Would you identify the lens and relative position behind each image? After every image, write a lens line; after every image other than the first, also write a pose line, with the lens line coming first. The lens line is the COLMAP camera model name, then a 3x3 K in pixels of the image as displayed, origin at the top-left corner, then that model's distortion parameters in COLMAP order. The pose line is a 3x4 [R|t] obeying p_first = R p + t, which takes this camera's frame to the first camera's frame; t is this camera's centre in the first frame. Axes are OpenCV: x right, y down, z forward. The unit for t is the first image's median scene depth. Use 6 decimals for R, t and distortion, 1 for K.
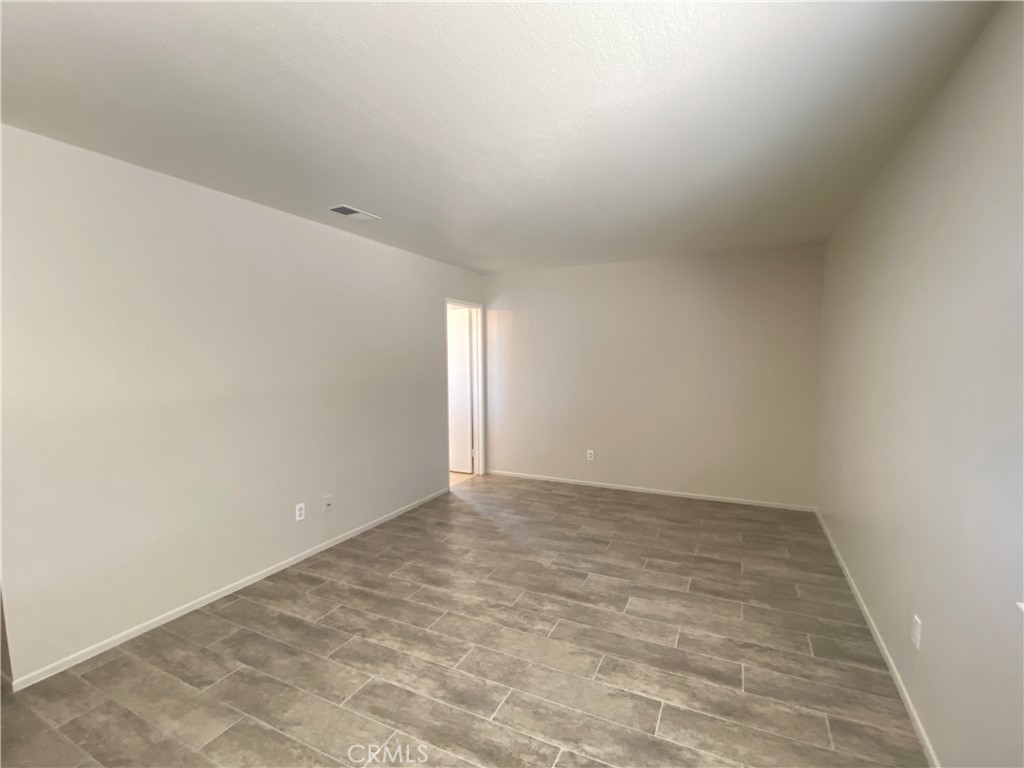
lens RADIAL K [[467.6, 0, 511.6], [0, 467.6, 383.3], [0, 0, 1]] dist [0.028098, -0.021682]
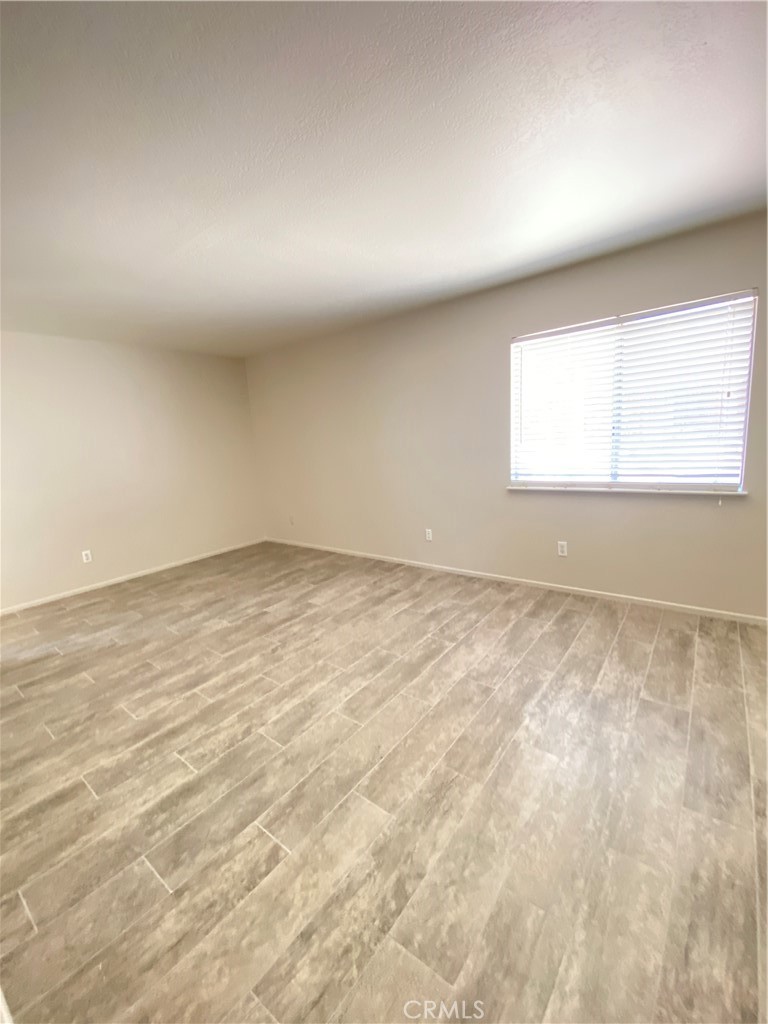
lens RADIAL K [[409.0, 0, 384.0], [0, 409.0, 512.0], [0, 0, 1]] dist [0.000876, -0.011940]
pose [[0.203601, -0.177519, 0.962826, -0.882335], [0.118641, 0.980651, 0.155718, 0.026661], [-0.971839, 0.082526, 0.220723, 0.508514]]
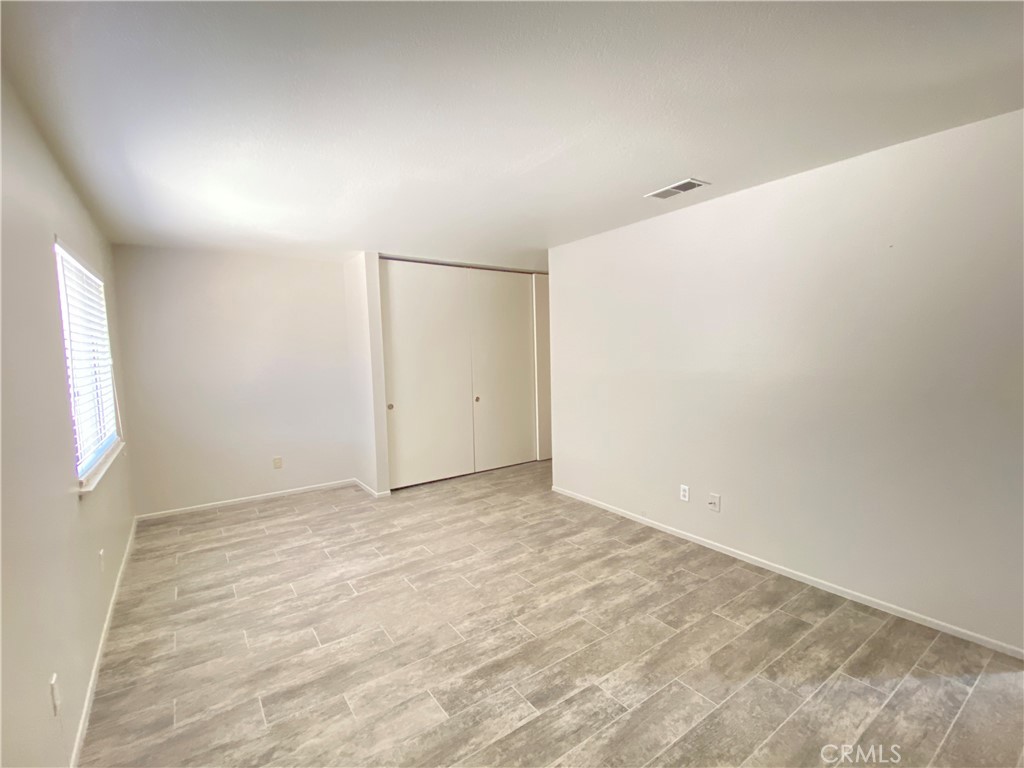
lens RADIAL K [[467.6, 0, 511.6], [0, 467.6, 383.3], [0, 0, 1]] dist [0.028098, -0.021682]
pose [[-0.482041, 0.085493, -0.871967, 0.791189], [-0.023023, 0.993648, 0.110151, -0.096362], [0.875846, 0.073173, -0.477011, 1.433119]]
